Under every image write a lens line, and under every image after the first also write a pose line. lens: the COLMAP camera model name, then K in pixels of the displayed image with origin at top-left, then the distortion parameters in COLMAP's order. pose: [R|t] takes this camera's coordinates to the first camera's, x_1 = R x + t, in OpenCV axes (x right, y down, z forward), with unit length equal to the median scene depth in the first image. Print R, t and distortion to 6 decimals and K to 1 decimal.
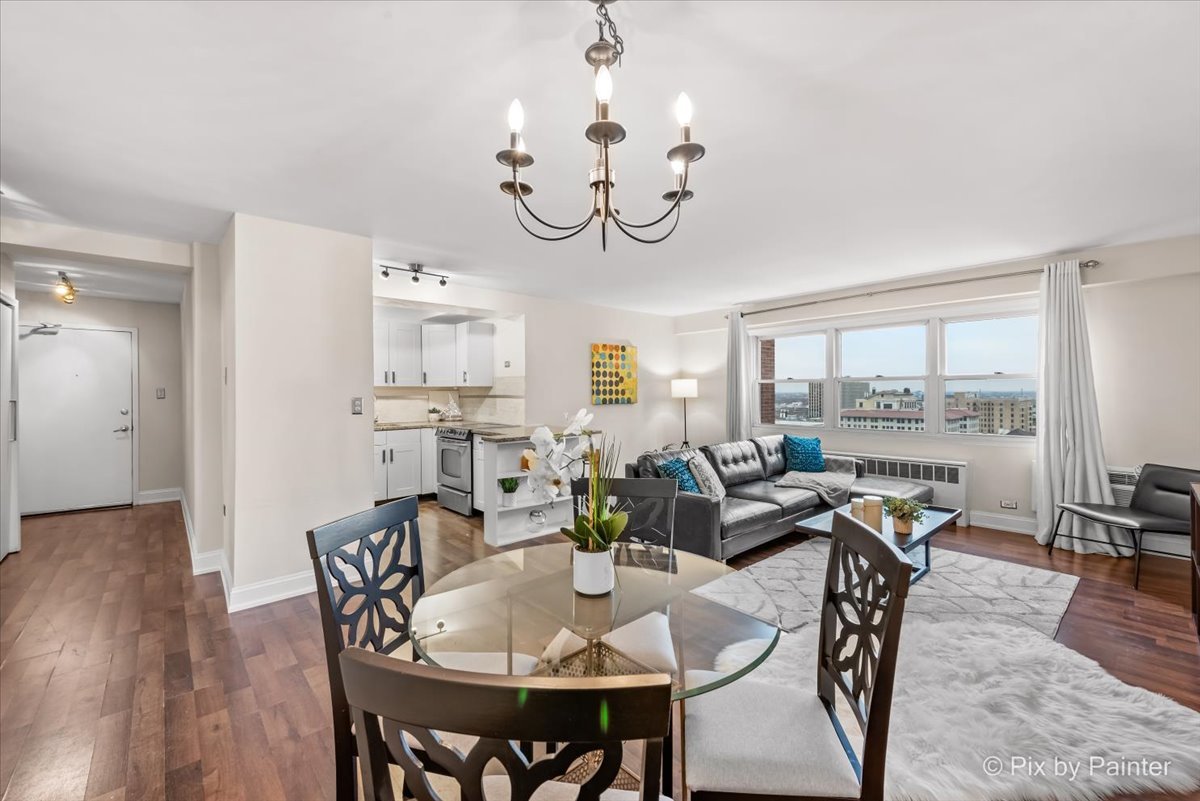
lens RADIAL K [[485.8, 0, 603.4], [0, 485.8, 396.1], [0, 0, 1]] dist [0.003841, -0.000173]
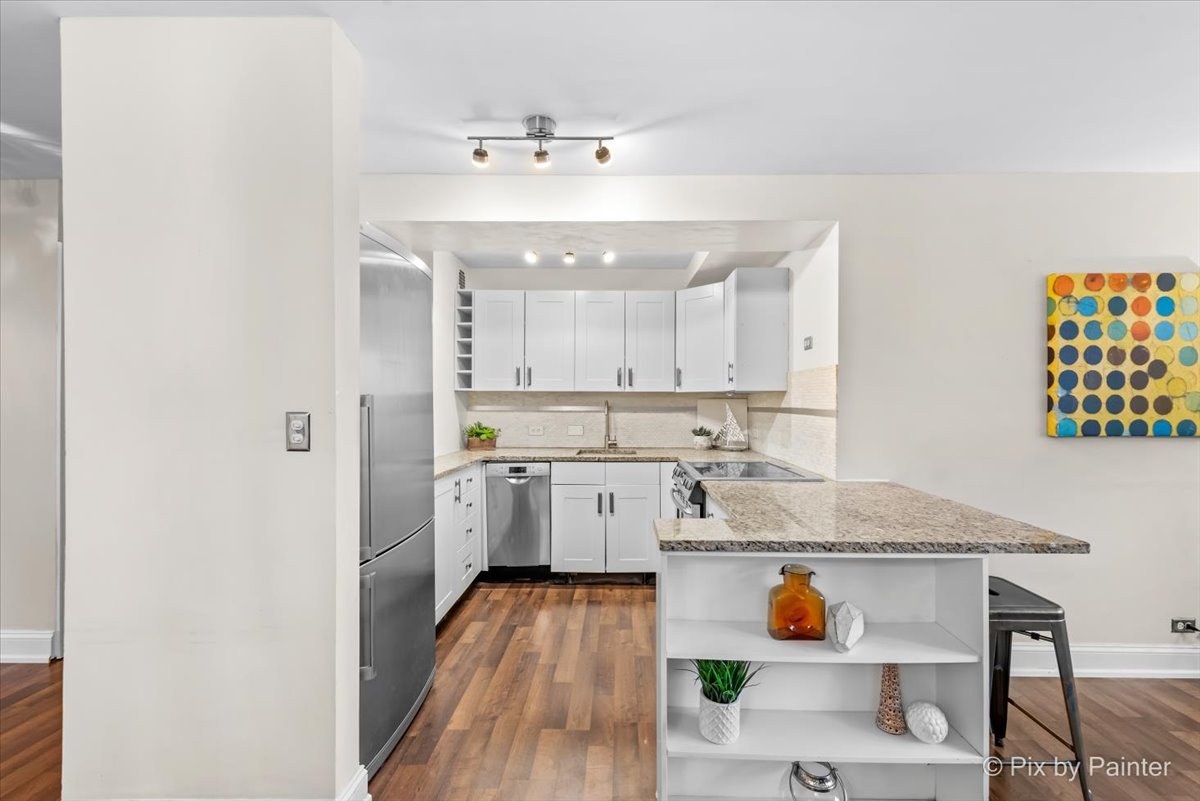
lens RADIAL K [[487.1, 0, 613.1], [0, 487.1, 405.0], [0, 0, 1]] dist [0.003506, -0.000012]
pose [[0.735087, 0.010706, -0.677888, -0.013184], [-0.013113, 0.999913, 0.001572, -0.003195], [0.677846, 0.007734, 0.735163, 0.485499]]
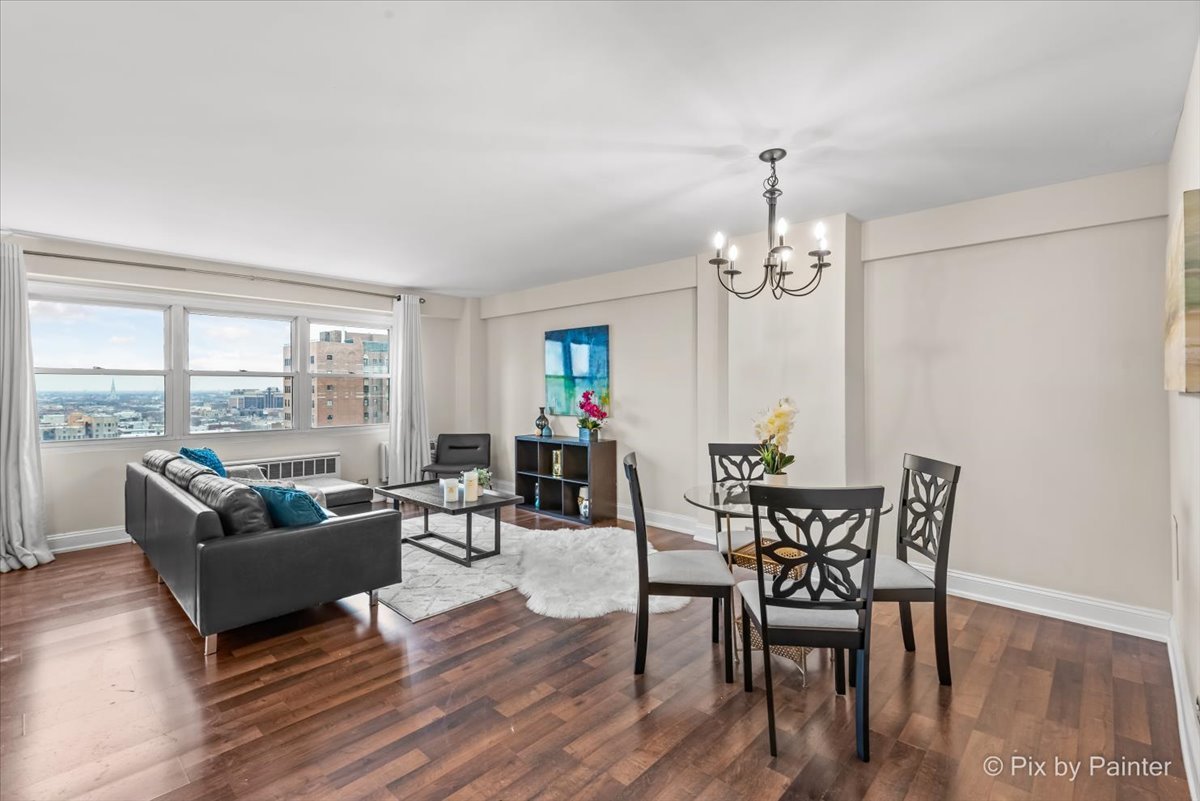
lens RADIAL K [[536.3, 0, 612.5], [0, 536.3, 385.7], [0, 0, 1]] dist [-0.003887, -0.000656]
pose [[-0.106807, 0.009251, 0.994237, -0.409919], [0.011293, 0.999903, -0.008090, 0.001306], [-0.994216, 0.010364, -0.106901, 0.381095]]
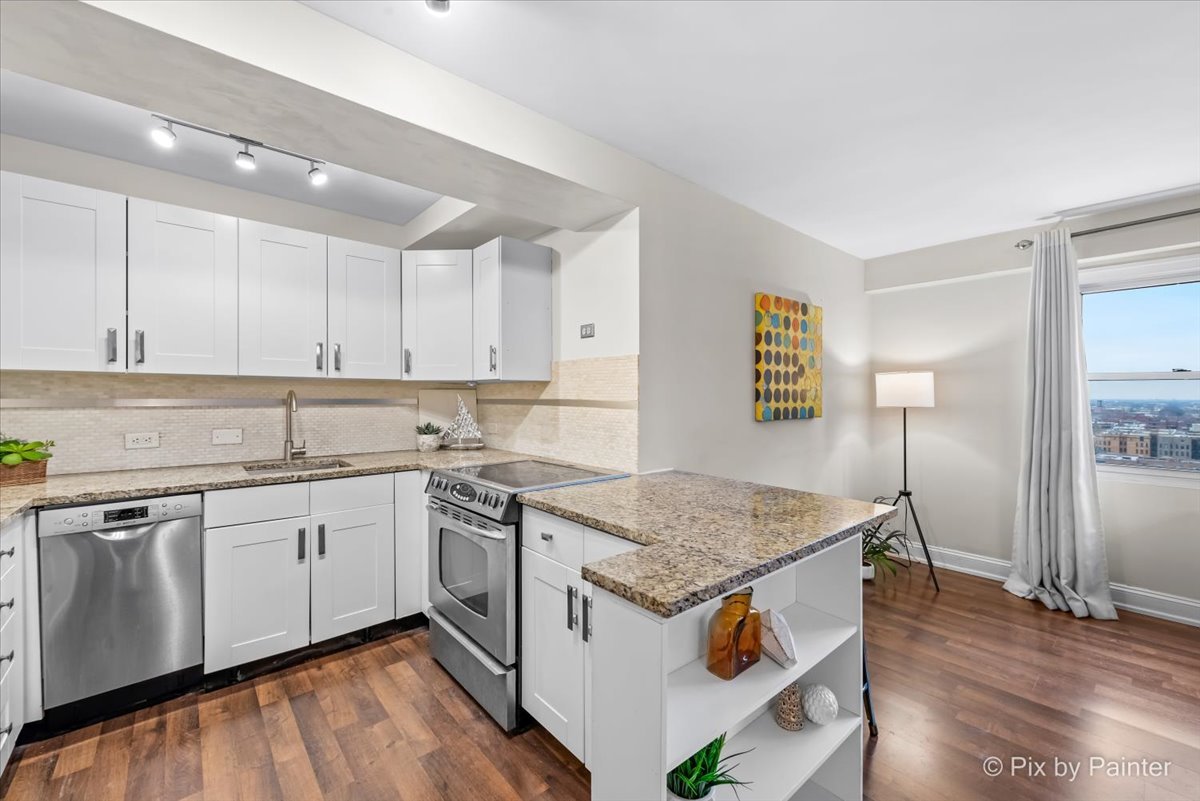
lens RADIAL K [[485.8, 0, 603.4], [0, 485.8, 396.1], [0, 0, 1]] dist [0.003841, -0.000173]
pose [[0.999807, 0.009432, -0.017225, -0.163824], [-0.009555, 0.999929, -0.007092, -0.002340], [0.017157, 0.007255, 0.999826, 0.516644]]
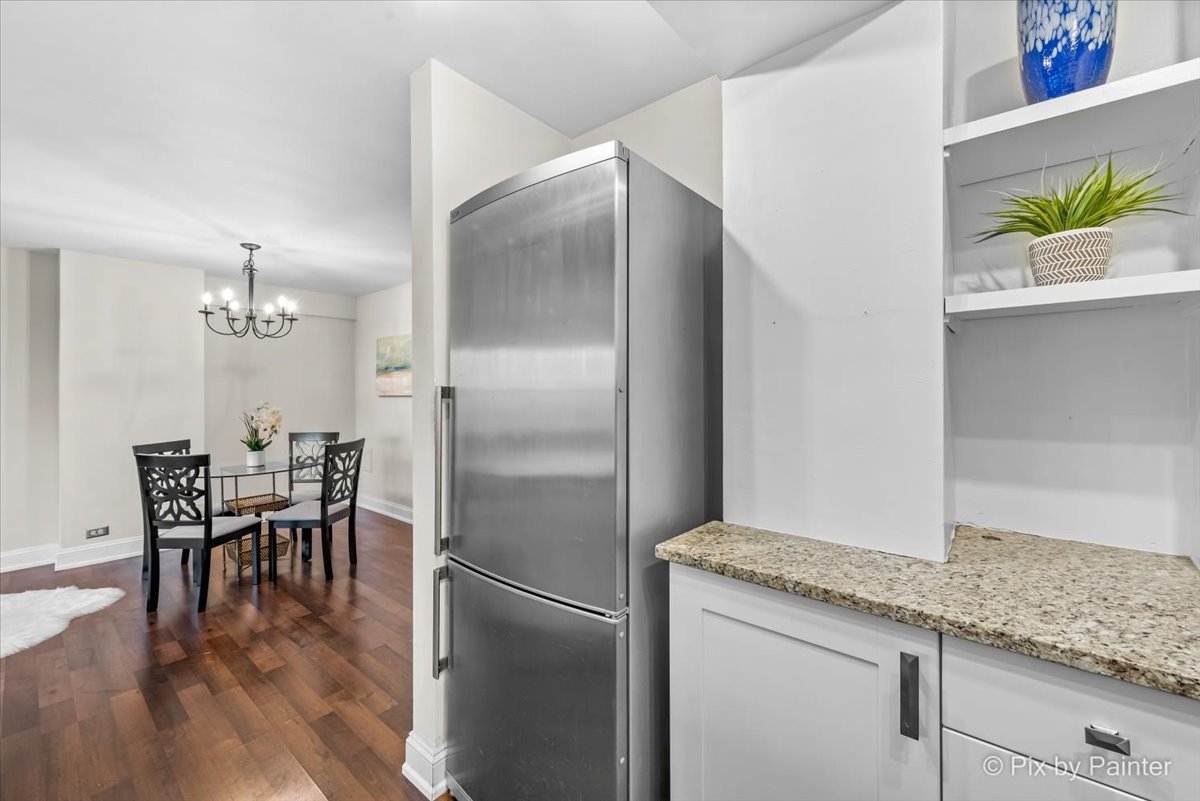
lens RADIAL K [[478.9, 0, 600.7], [0, 478.9, 389.4], [0, 0, 1]] dist [0.001754, -0.000009]
pose [[-0.987845, 0.014101, -0.154799, -0.334421], [0.013209, 0.999890, 0.006791, -0.005797], [0.154878, 0.004663, -0.987923, 0.852428]]
